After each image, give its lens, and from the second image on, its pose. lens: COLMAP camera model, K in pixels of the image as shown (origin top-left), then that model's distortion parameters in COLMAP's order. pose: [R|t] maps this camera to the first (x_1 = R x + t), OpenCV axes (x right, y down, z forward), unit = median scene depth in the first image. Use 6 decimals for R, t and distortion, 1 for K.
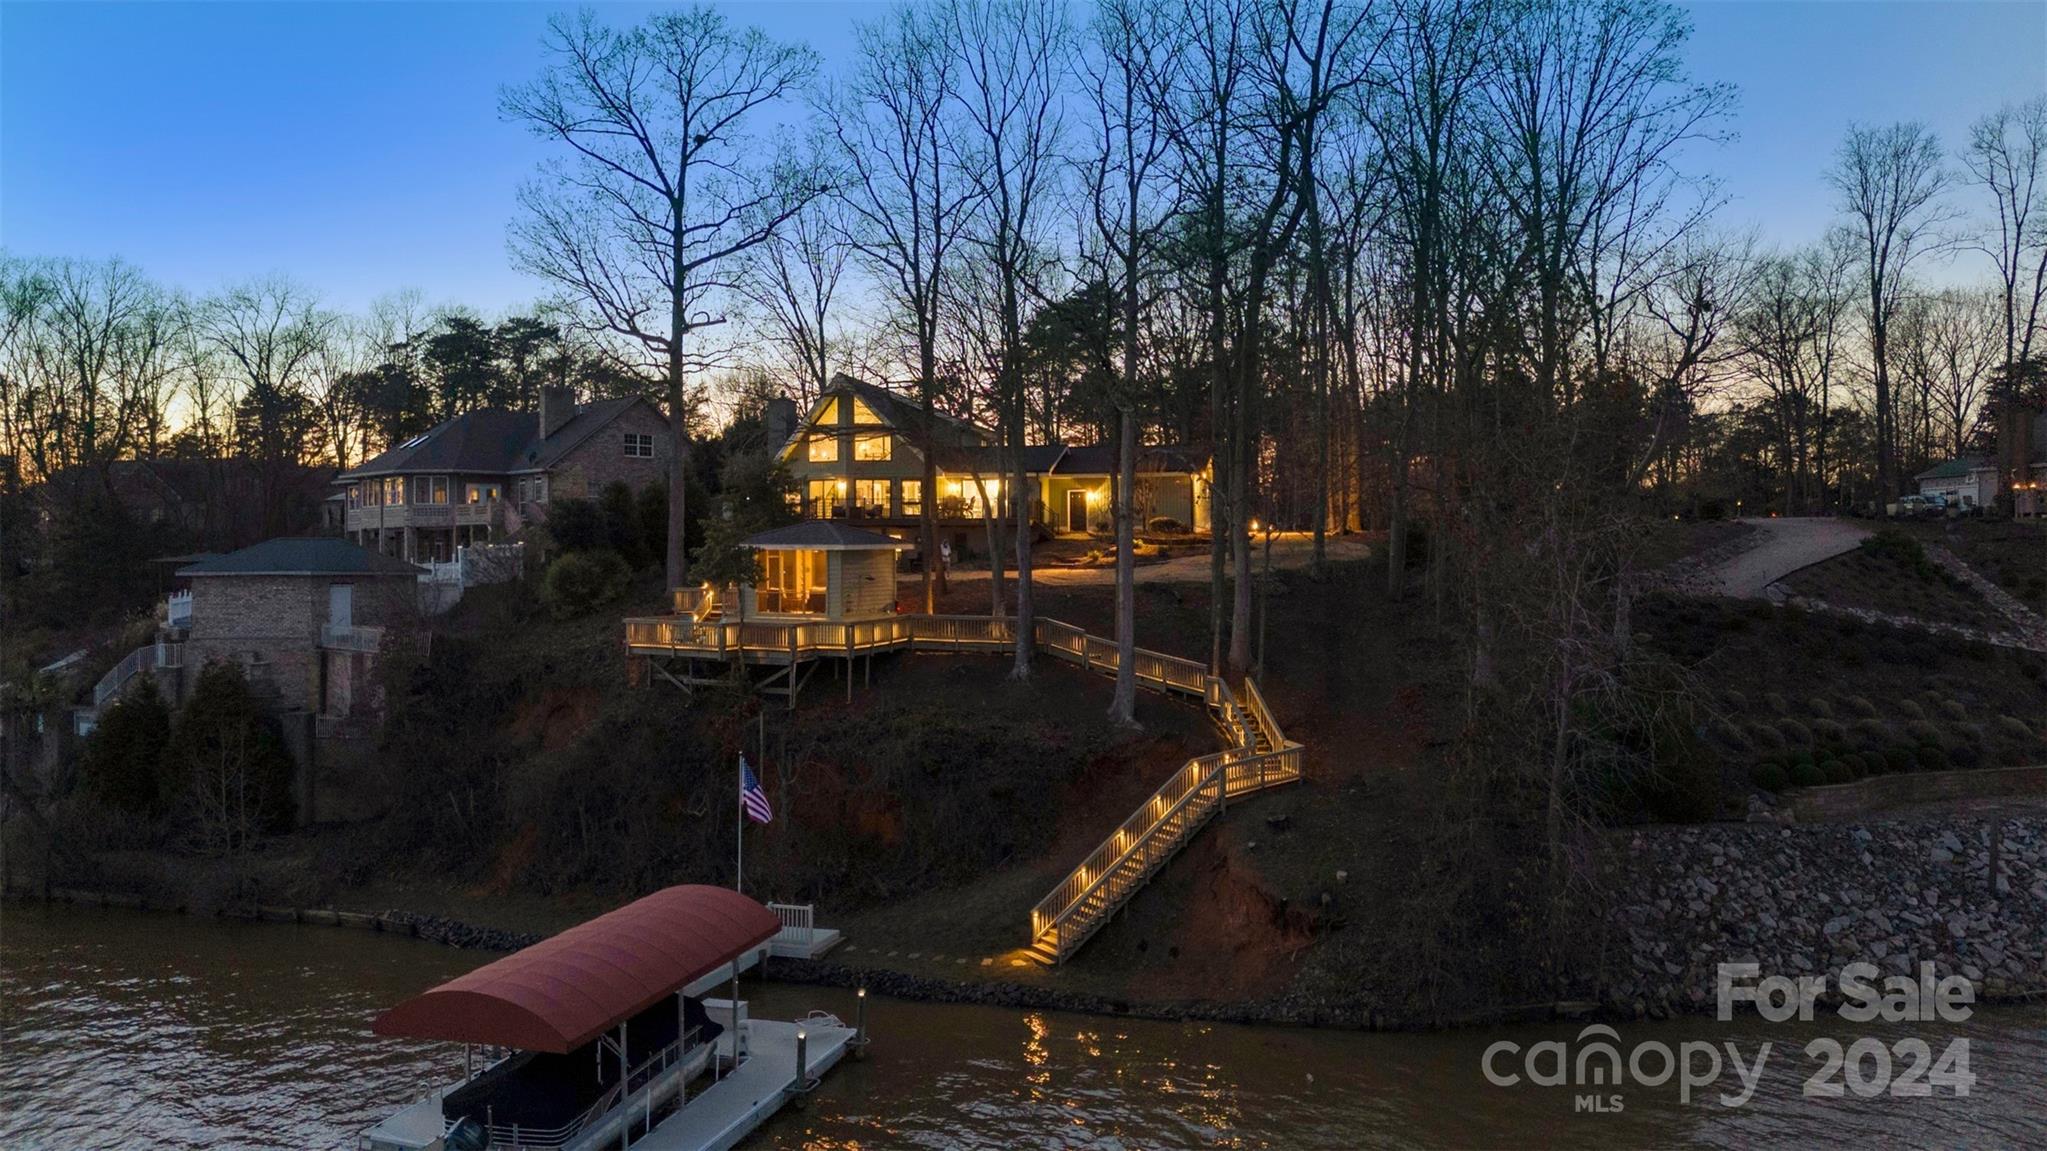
lens RADIAL K [[1481.7, 0, 1023.5], [0, 1481.7, 575.5], [0, 0, 1]] dist [0.098045, -0.094698]
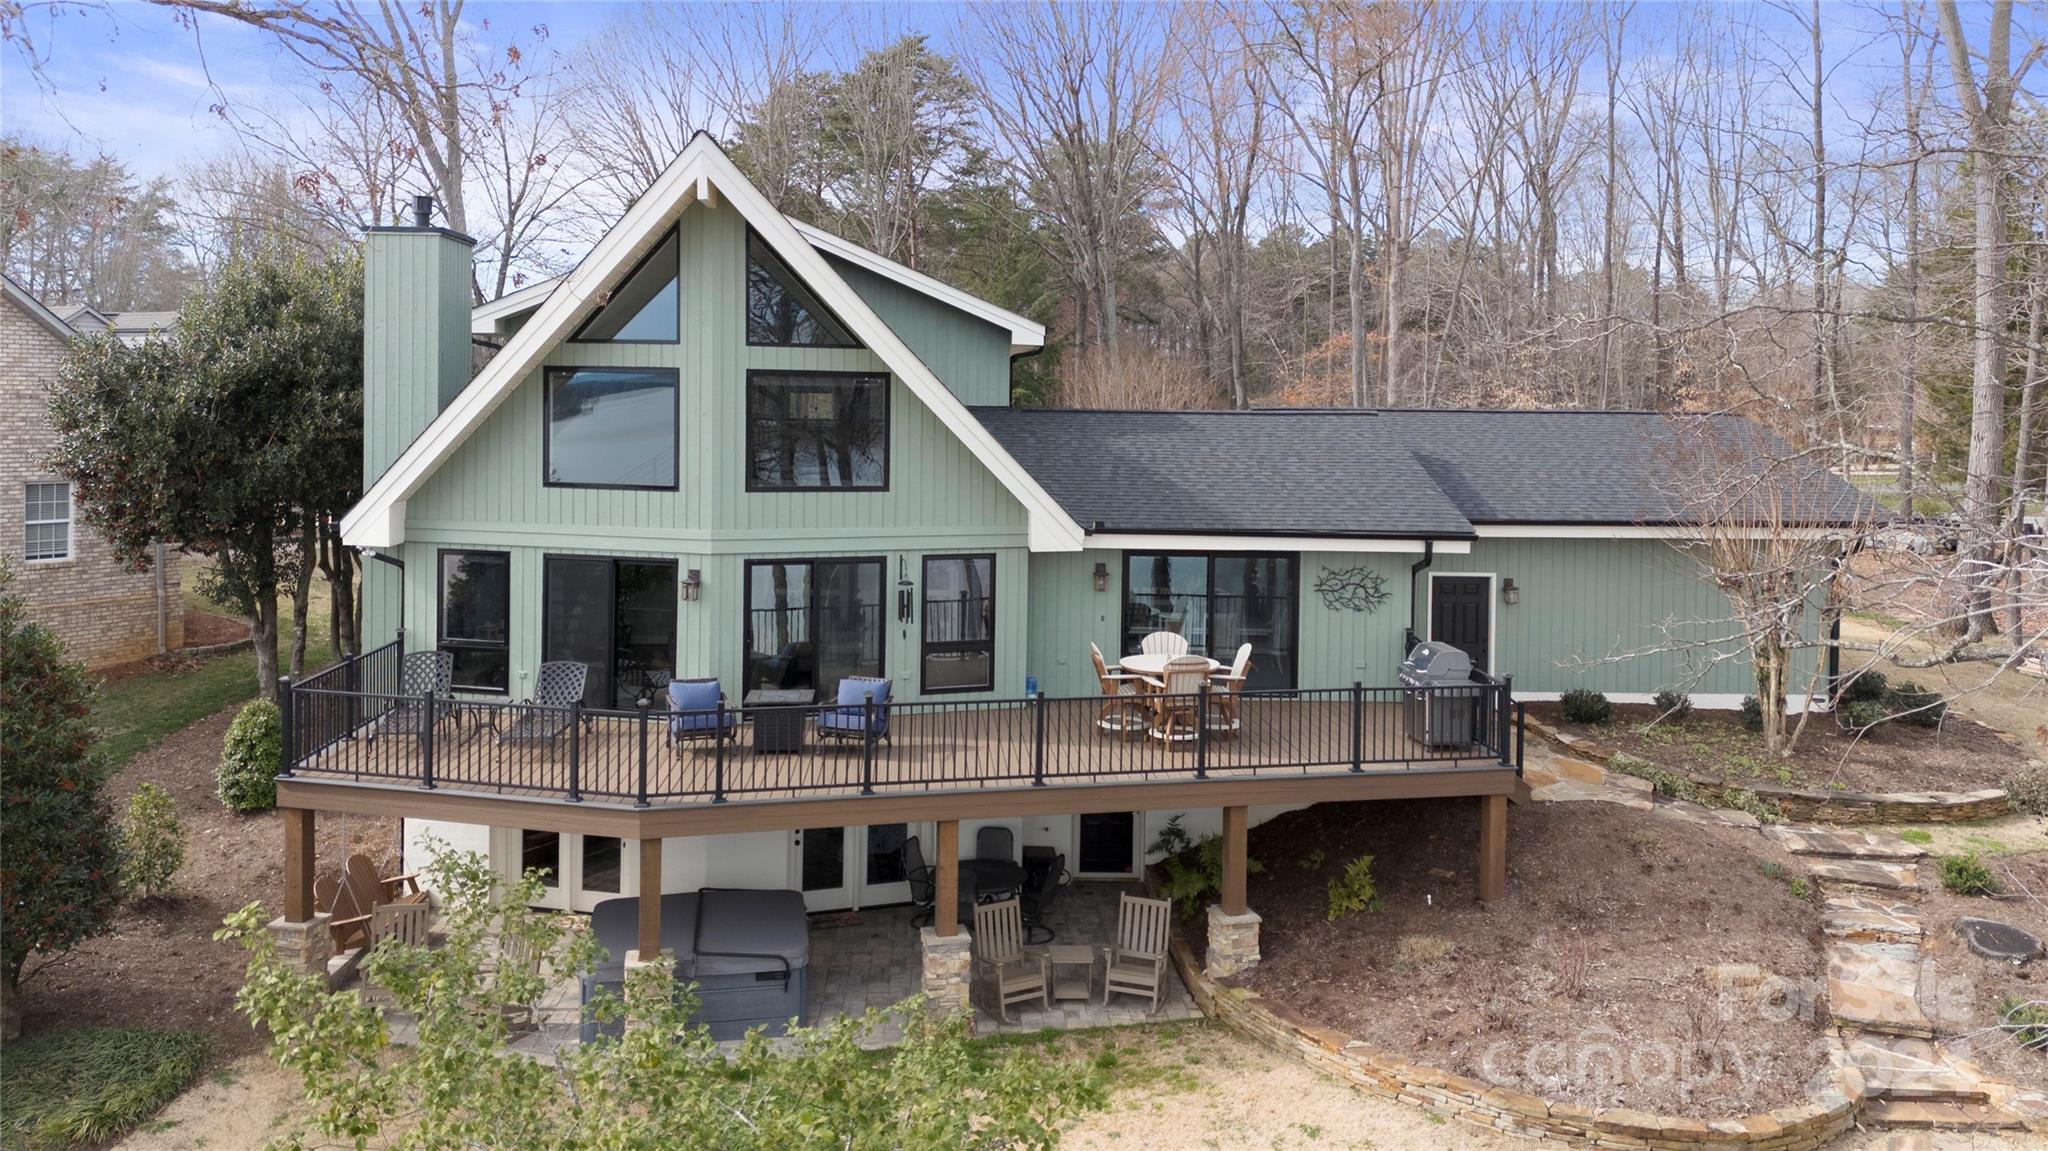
lens RADIAL K [[1539.9, 0, 1020.5], [0, 1539.9, 444.7], [0, 0, 1]] dist [0.069802, -0.001018]
pose [[0.960062, 0.008171, 0.279668, -0.186483], [-0.013329, 0.999774, 0.016548, -0.117446], [-0.279470, -0.019614, 0.959954, 0.957508]]
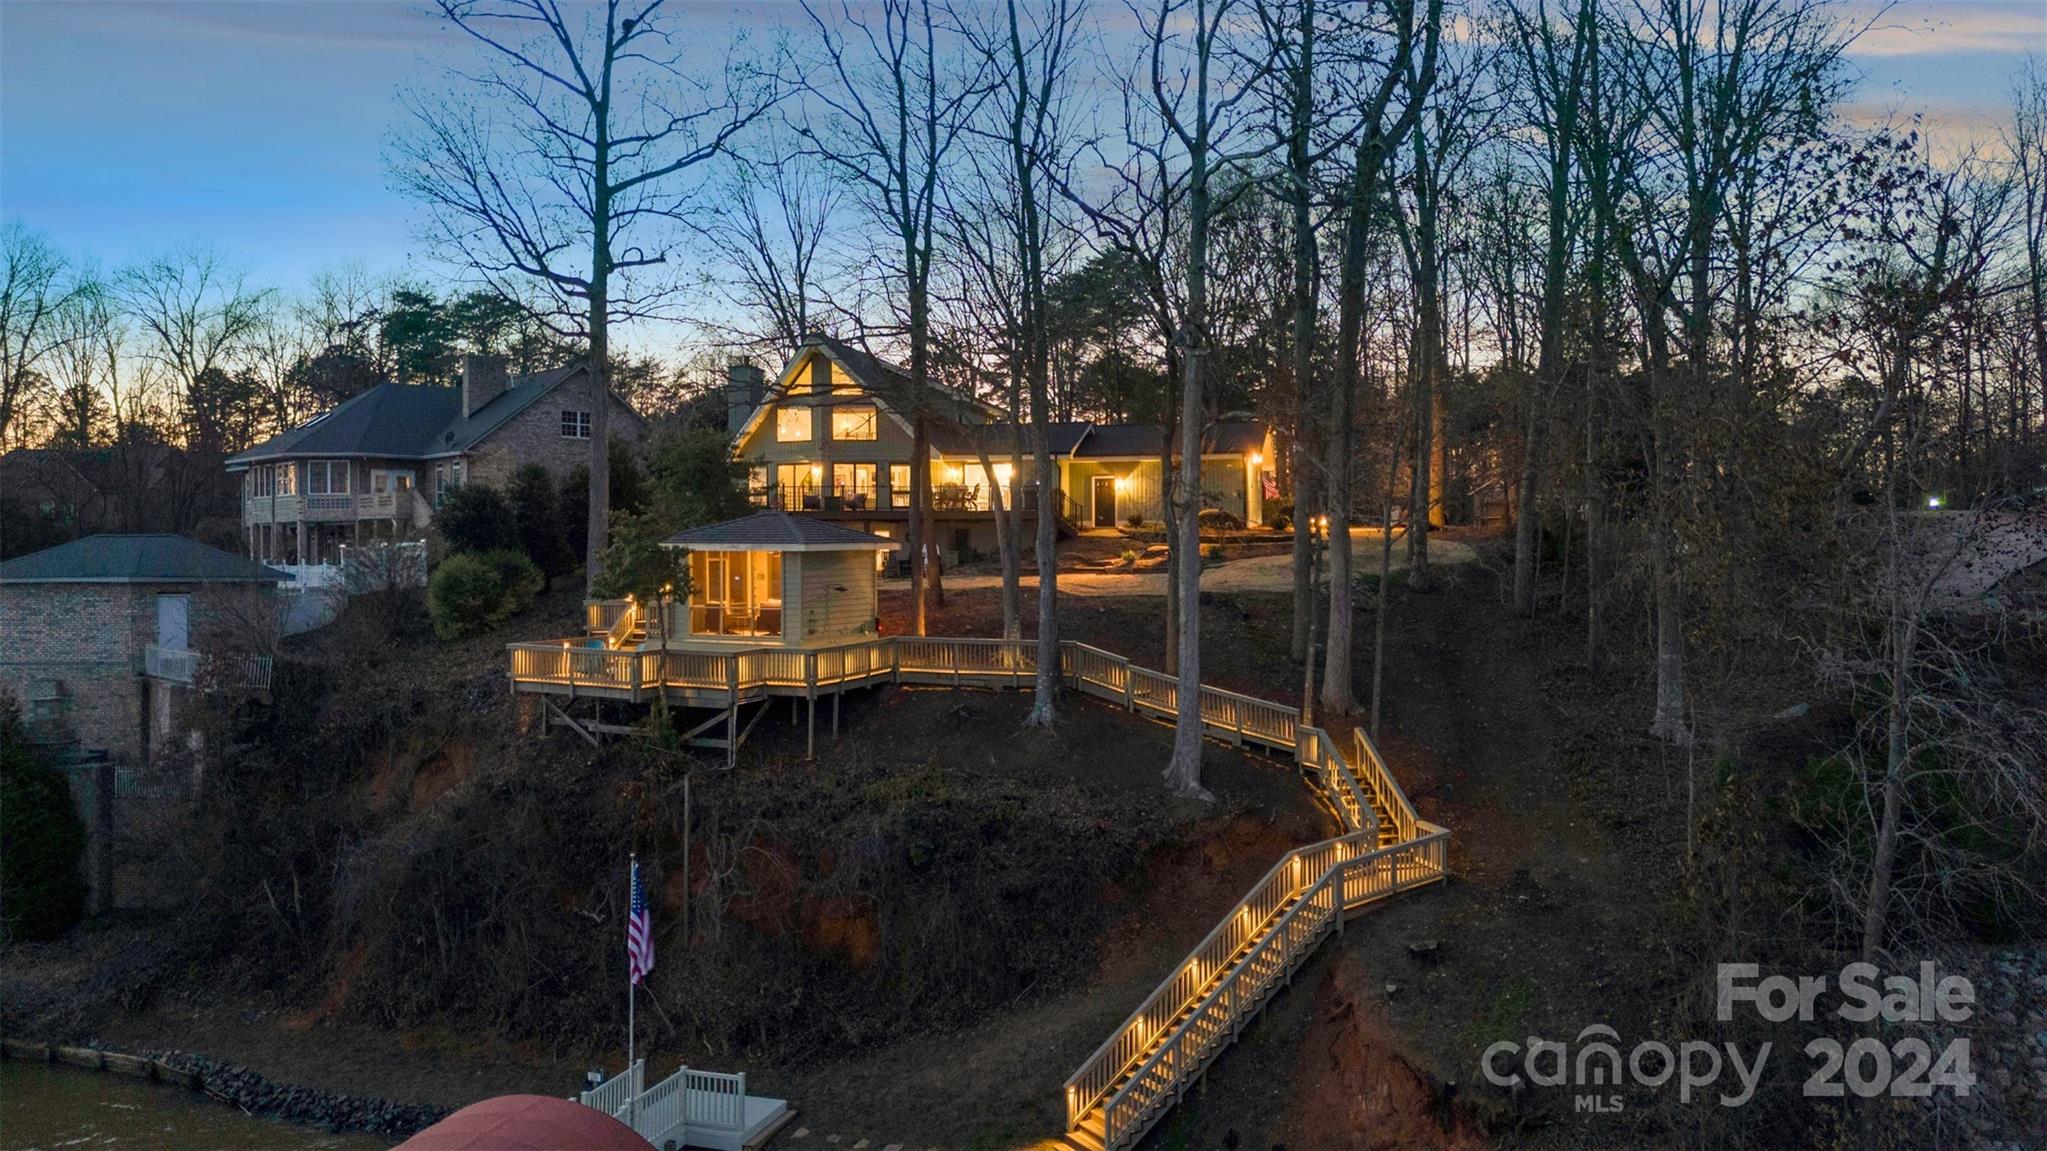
lens RADIAL K [[1490.0, 0, 1023.5], [0, 1490.0, 575.5], [0, 0, 1]] dist [0.067759, -0.054872]
pose [[0.999999, 0.000312, -0.001662, -0.009319], [-0.000309, 0.999998, 0.002044, -0.006107], [0.001663, -0.002044, 0.999997, 0.234366]]
